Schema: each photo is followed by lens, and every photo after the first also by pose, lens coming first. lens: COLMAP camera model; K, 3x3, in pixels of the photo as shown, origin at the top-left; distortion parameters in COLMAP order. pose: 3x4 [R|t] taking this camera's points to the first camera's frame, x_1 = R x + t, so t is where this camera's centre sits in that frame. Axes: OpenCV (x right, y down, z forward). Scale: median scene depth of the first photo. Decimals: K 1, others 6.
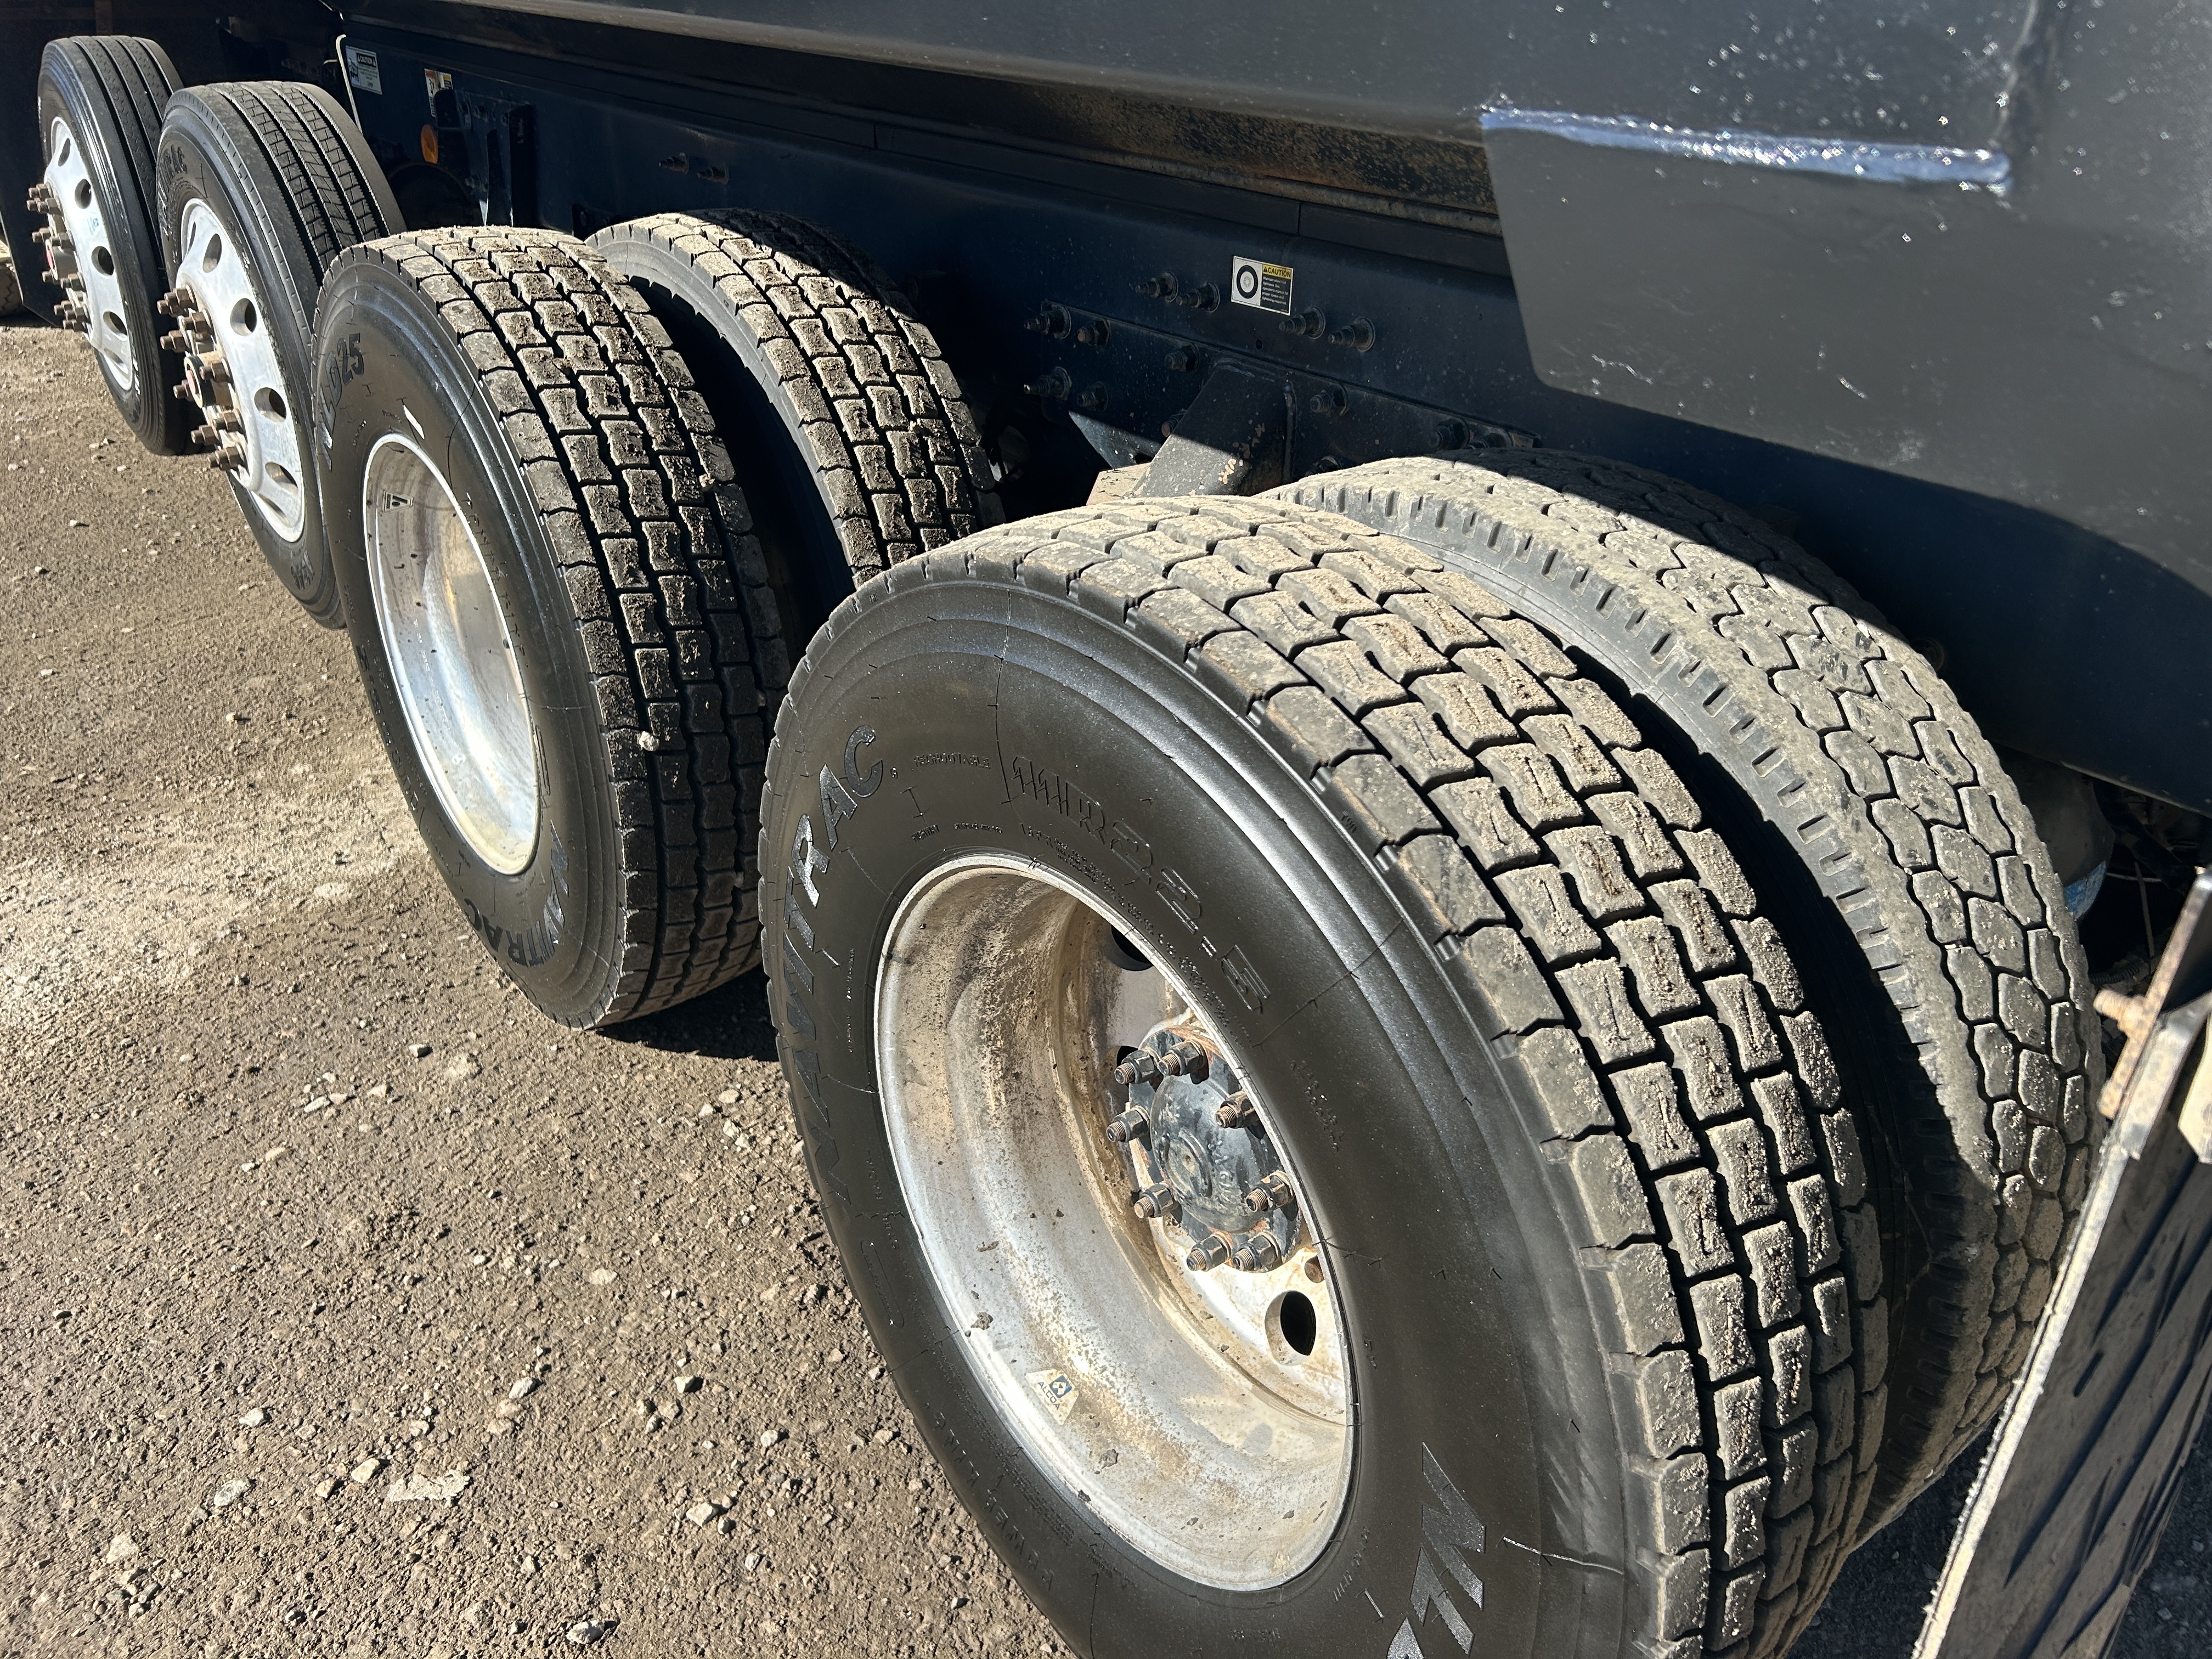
lens RADIAL K [[1657.7, 0, 1106.0], [0, 1657.7, 829.5], [0, 0, 1]] dist [0.062906, -0.074018]
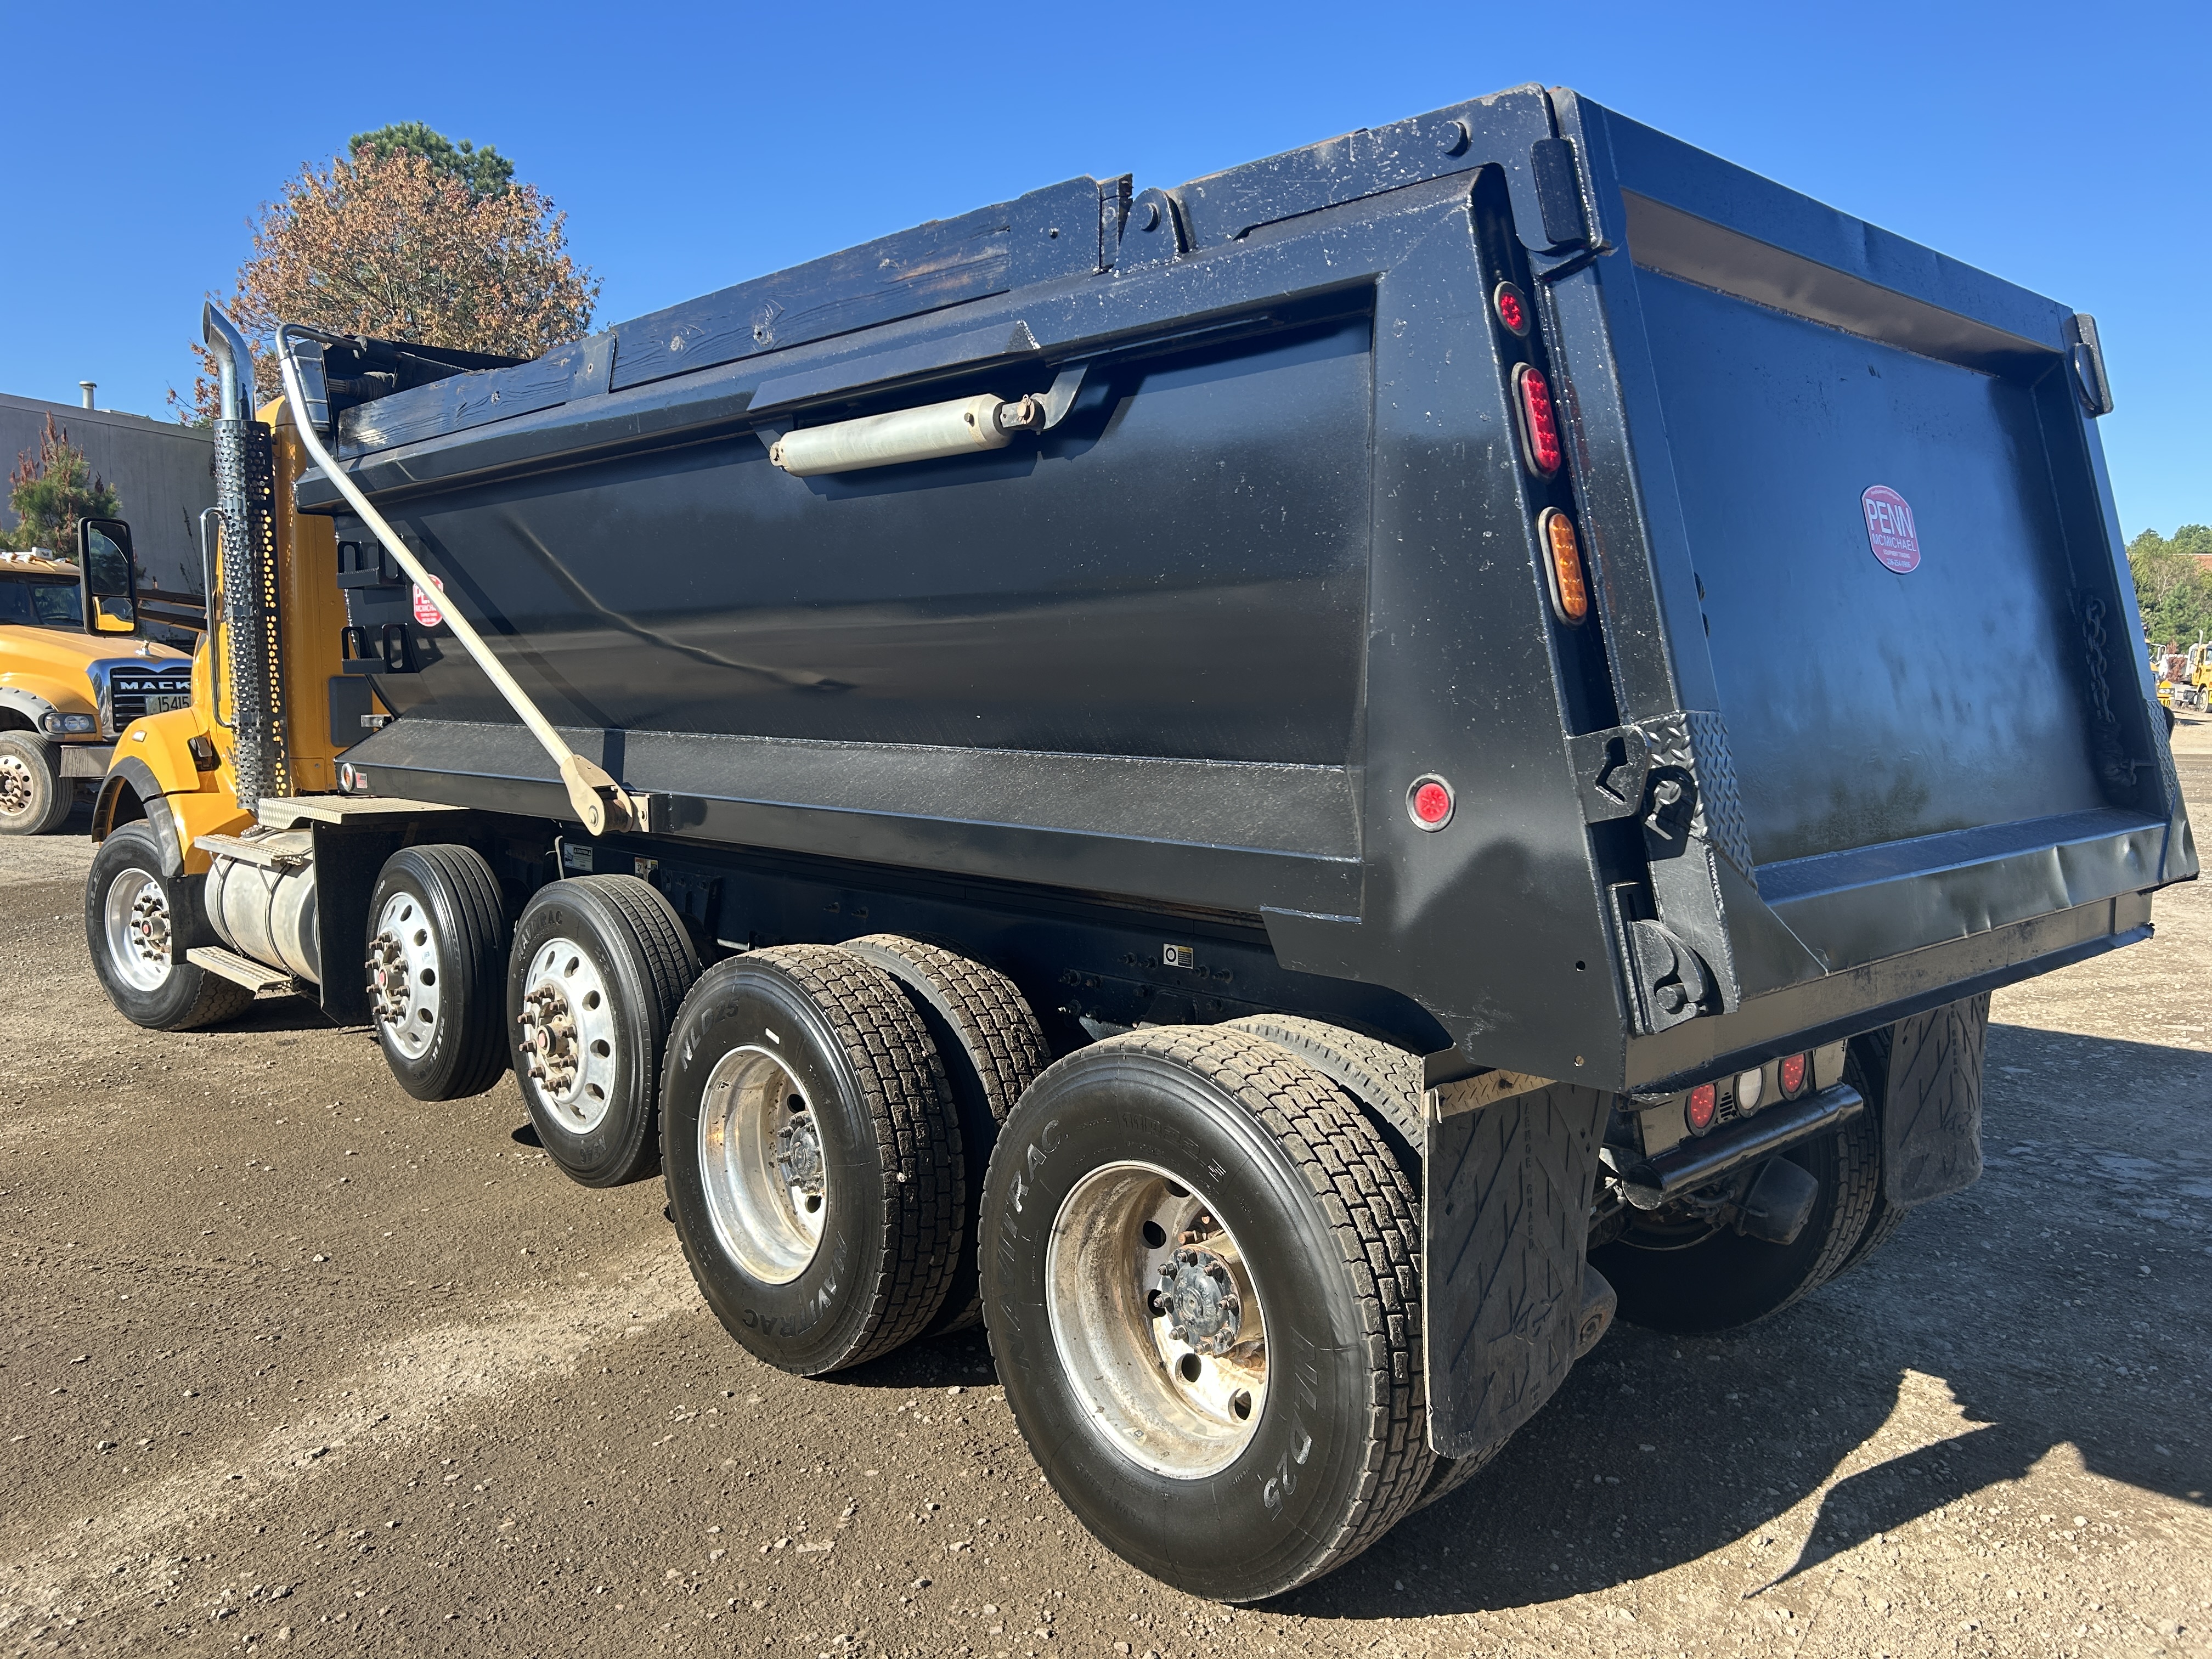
lens RADIAL K [[1679.6, 0, 1091.0], [0, 1679.6, 810.5], [0, 0, 1]] dist [0.002294, -0.007844]
pose [[0.995921, -0.030471, 0.084931, -0.205669], [0.062106, 0.914304, -0.400238, 0.378907], [-0.065457, 0.403880, 0.912467, -1.093102]]
